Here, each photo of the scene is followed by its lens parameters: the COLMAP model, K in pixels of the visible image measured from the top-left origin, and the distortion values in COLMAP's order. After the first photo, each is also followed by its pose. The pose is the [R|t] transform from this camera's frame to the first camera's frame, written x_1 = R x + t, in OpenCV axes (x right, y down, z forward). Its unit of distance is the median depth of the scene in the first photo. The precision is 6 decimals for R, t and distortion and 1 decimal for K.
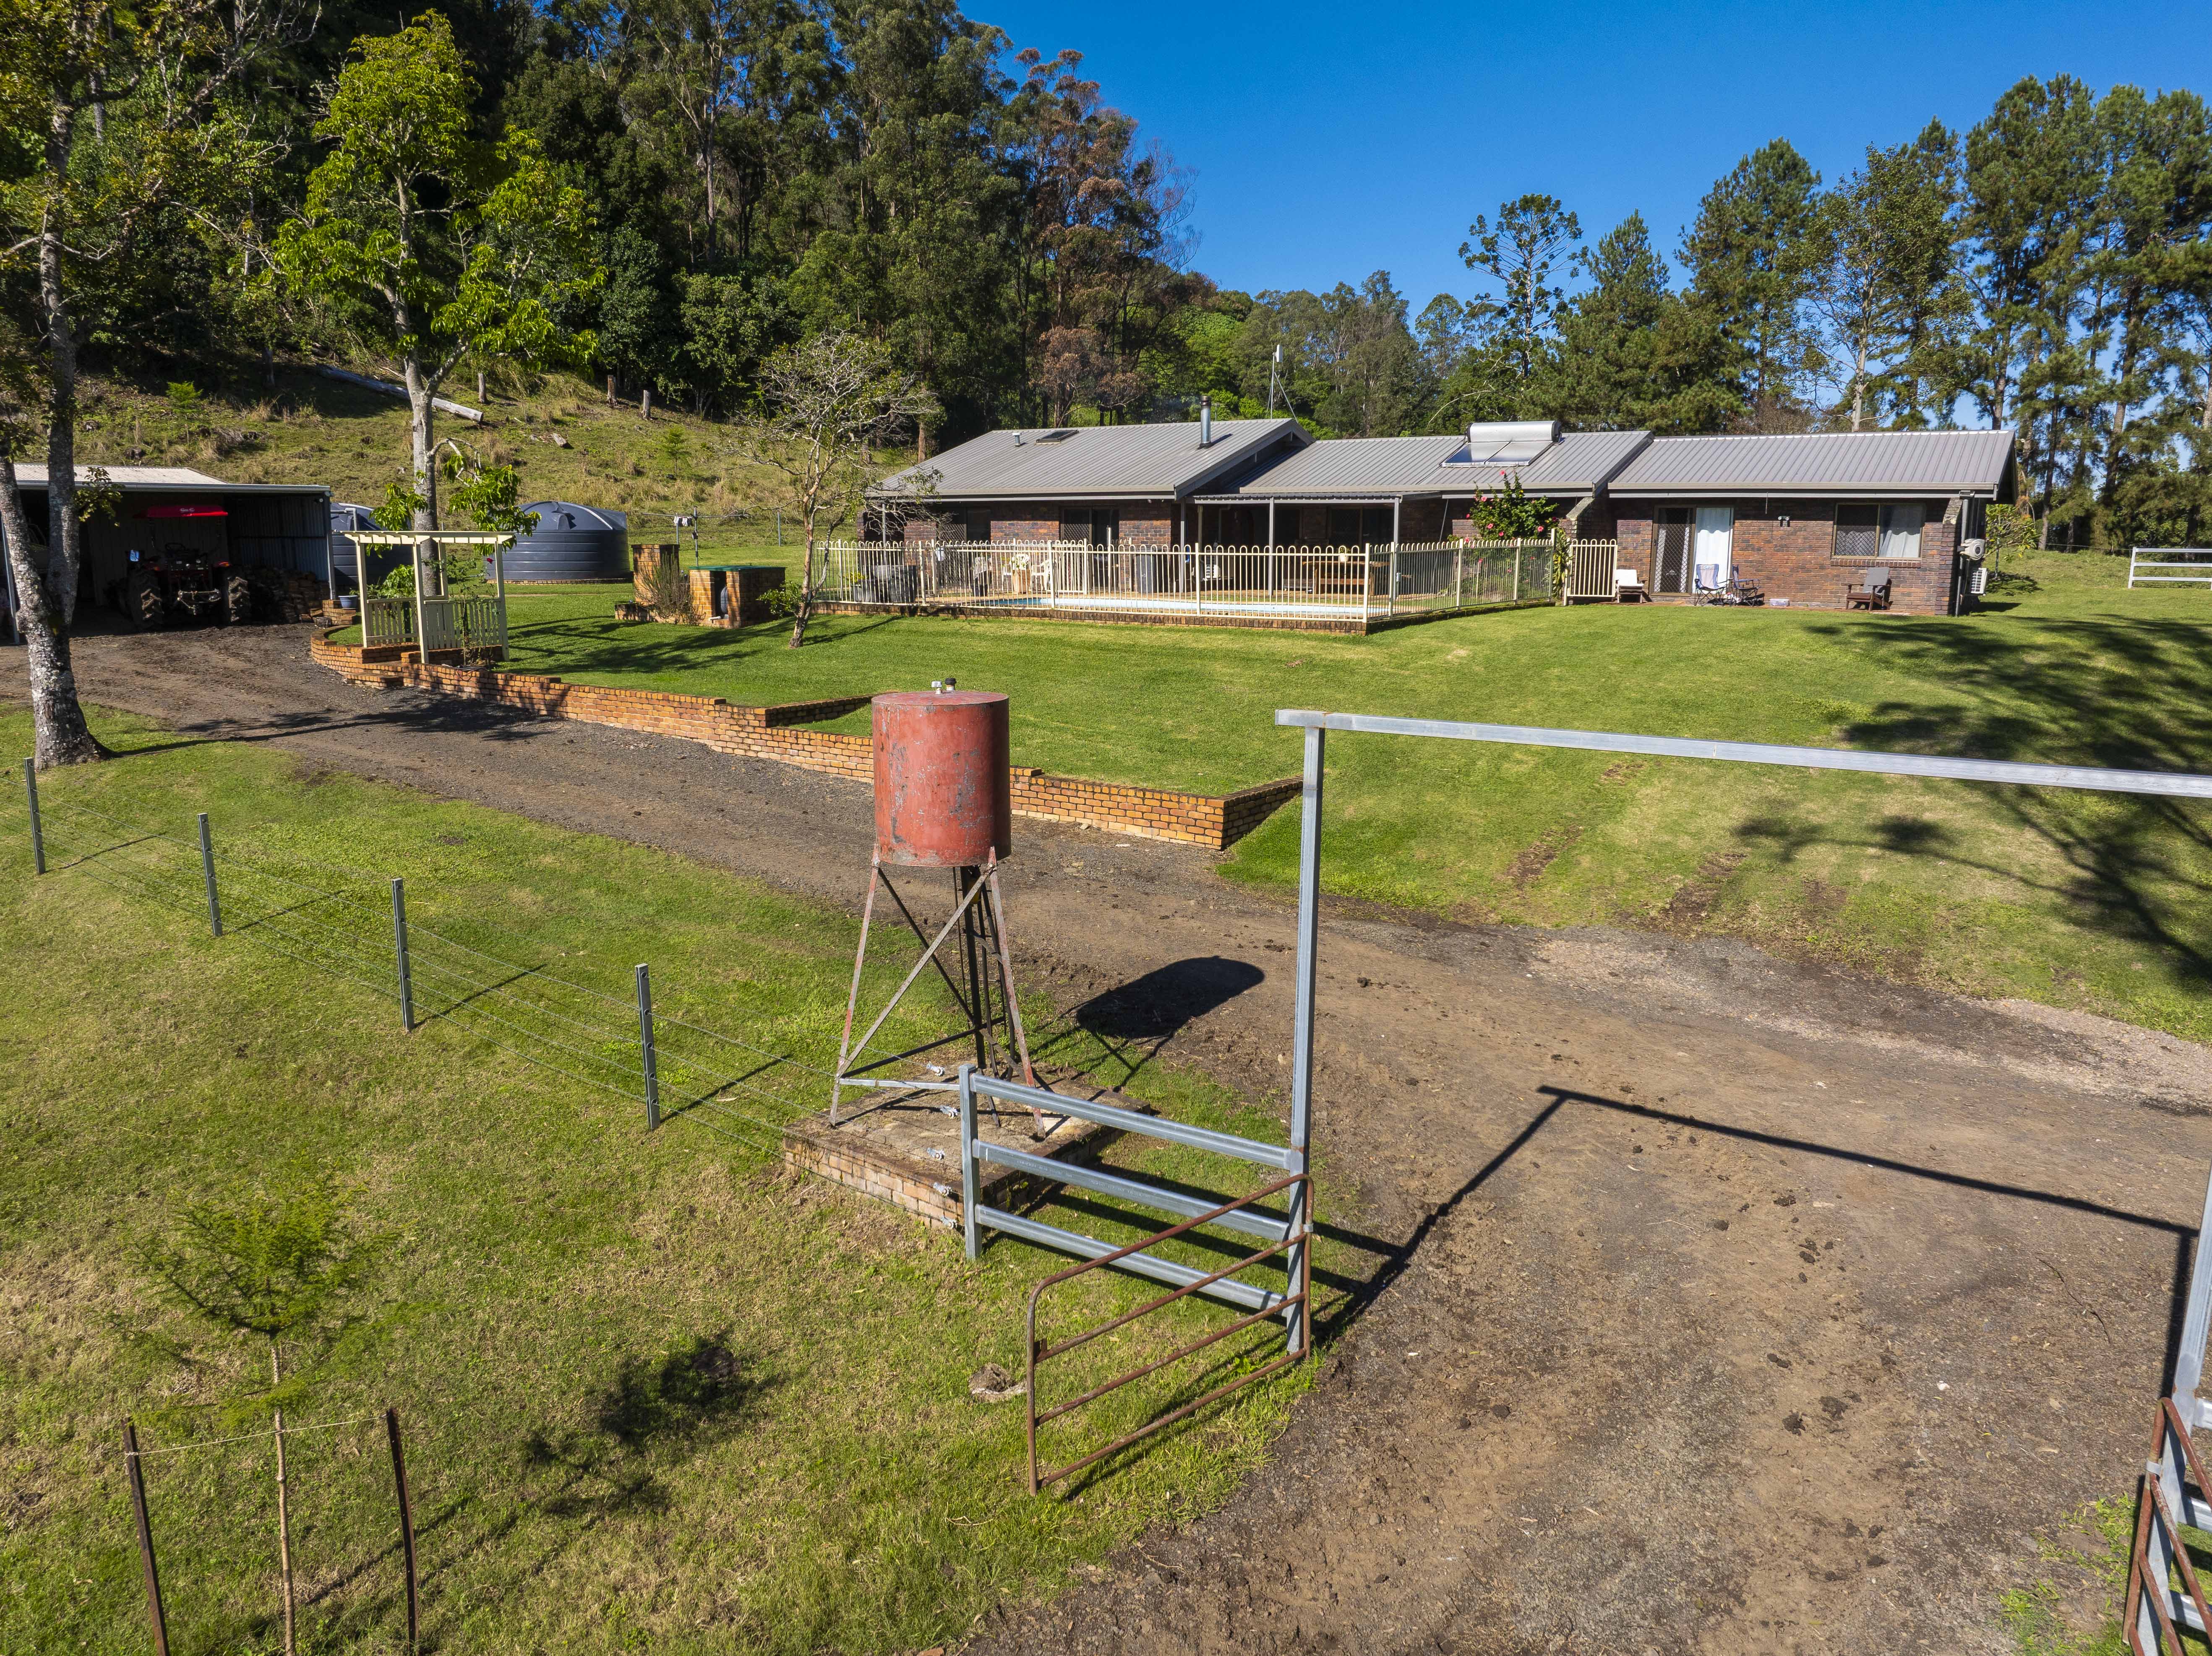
lens RADIAL K [[1568.1, 0, 1106.0], [0, 1568.1, 828.0], [0, 0, 1]] dist [-0.058510, 0.028741]
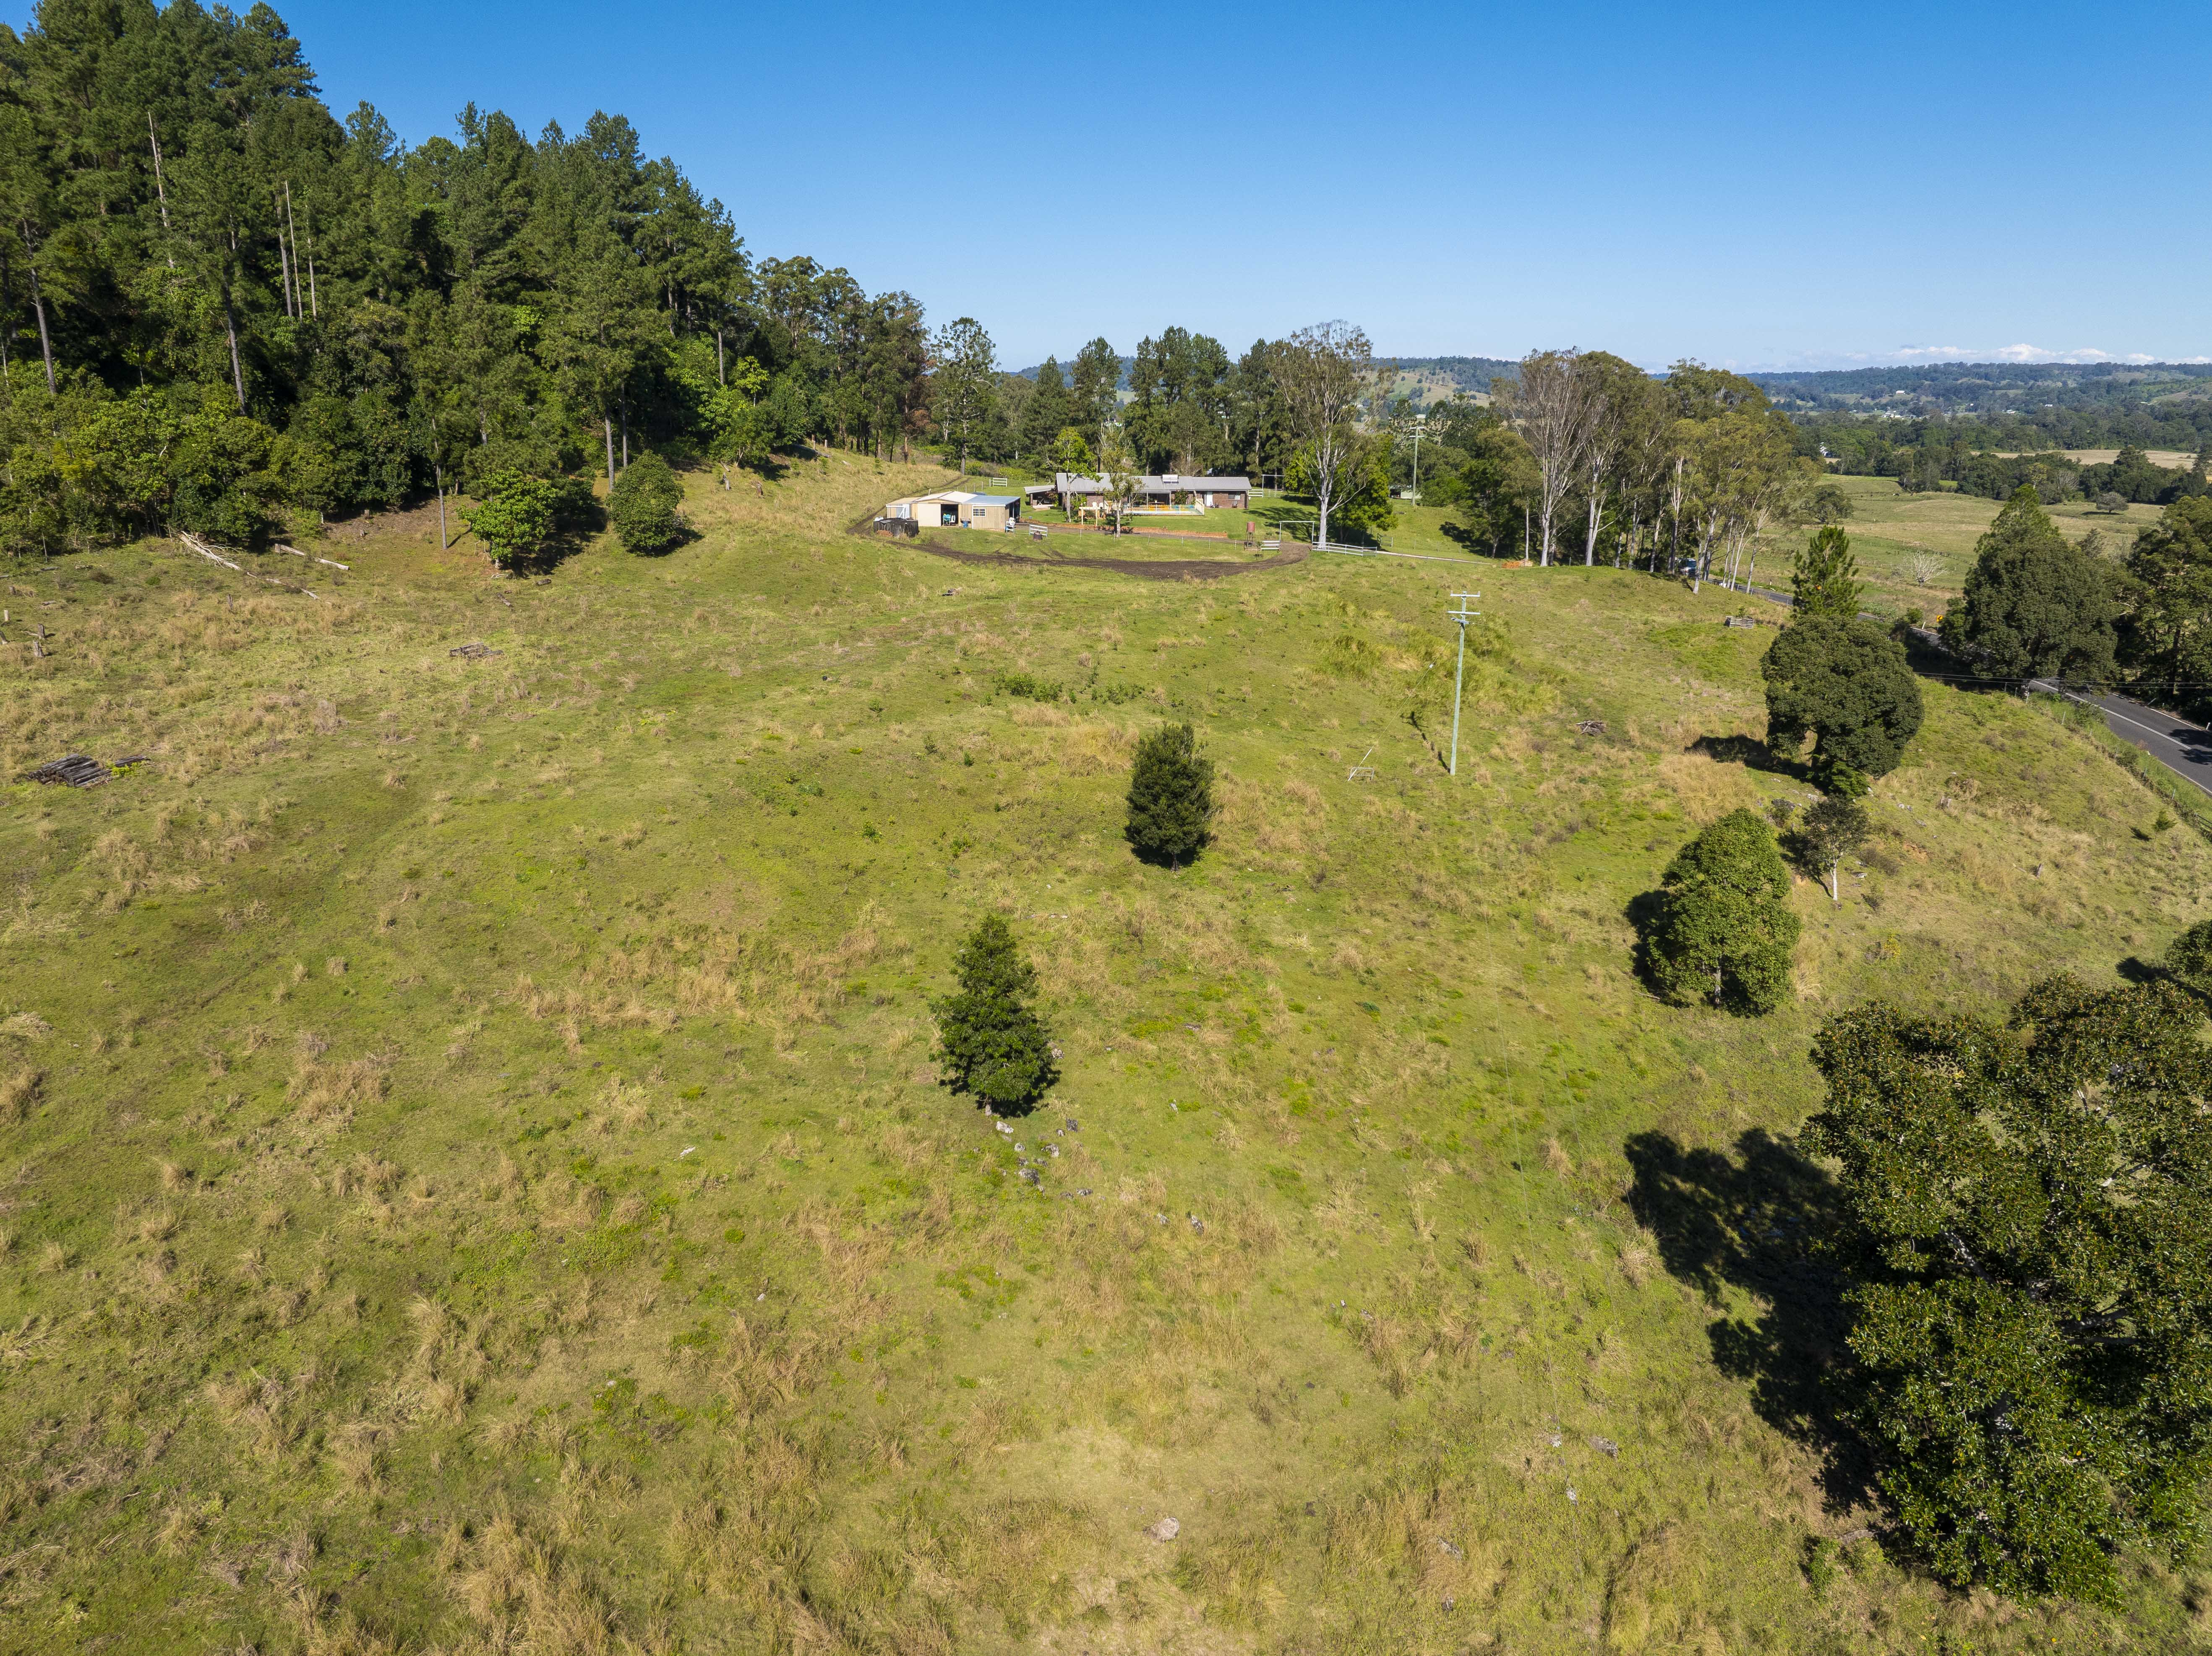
lens RADIAL K [[1555.3, 0, 1106.0], [0, 1555.3, 828.0], [0, 0, 1]] dist [-0.028217, -0.006733]
pose [[0.799746, -0.160946, 0.578362, -1.649709], [0.105828, 0.986102, 0.128074, 0.121885], [-0.590937, -0.041220, 0.805664, -1.674644]]
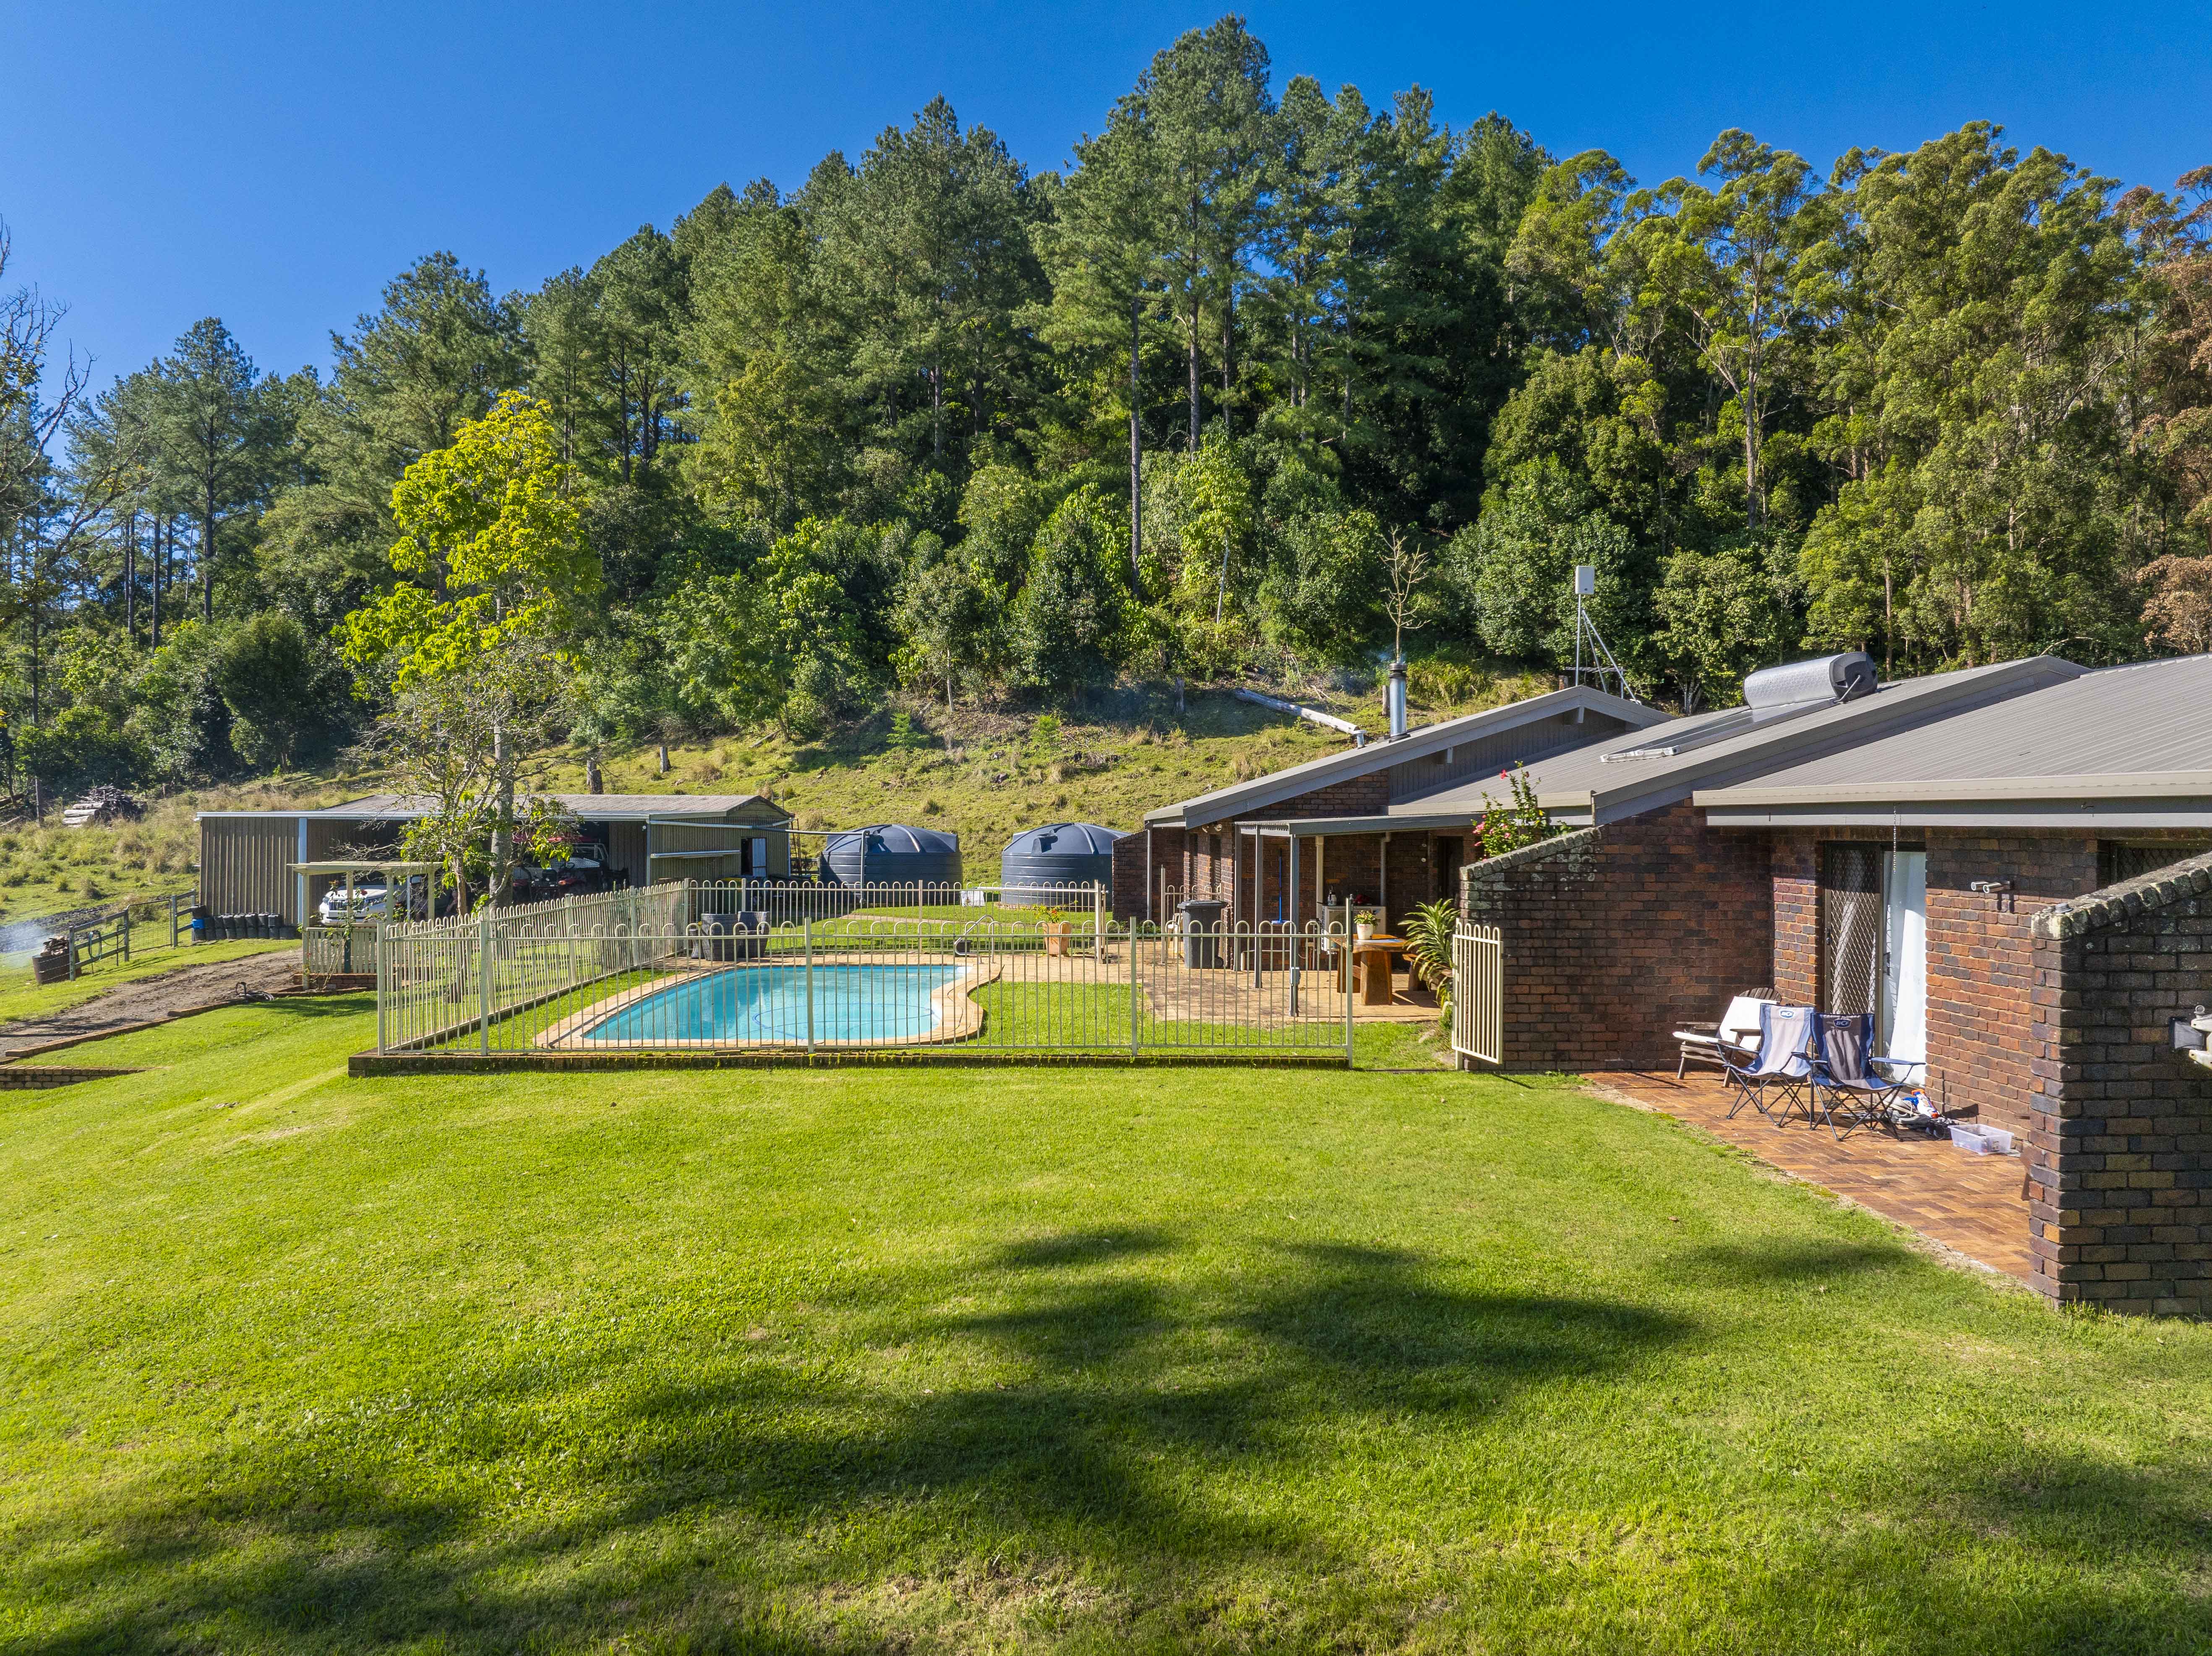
lens RADIAL K [[1555.3, 0, 1106.0], [0, 1555.3, 828.0], [0, 0, 1]] dist [-0.028217, -0.006733]
pose [[0.570781, 0.000352, -0.821102, 0.261283], [-0.155570, 0.981934, -0.107723, -0.064069], [0.806230, 0.189225, 0.560524, 0.287740]]
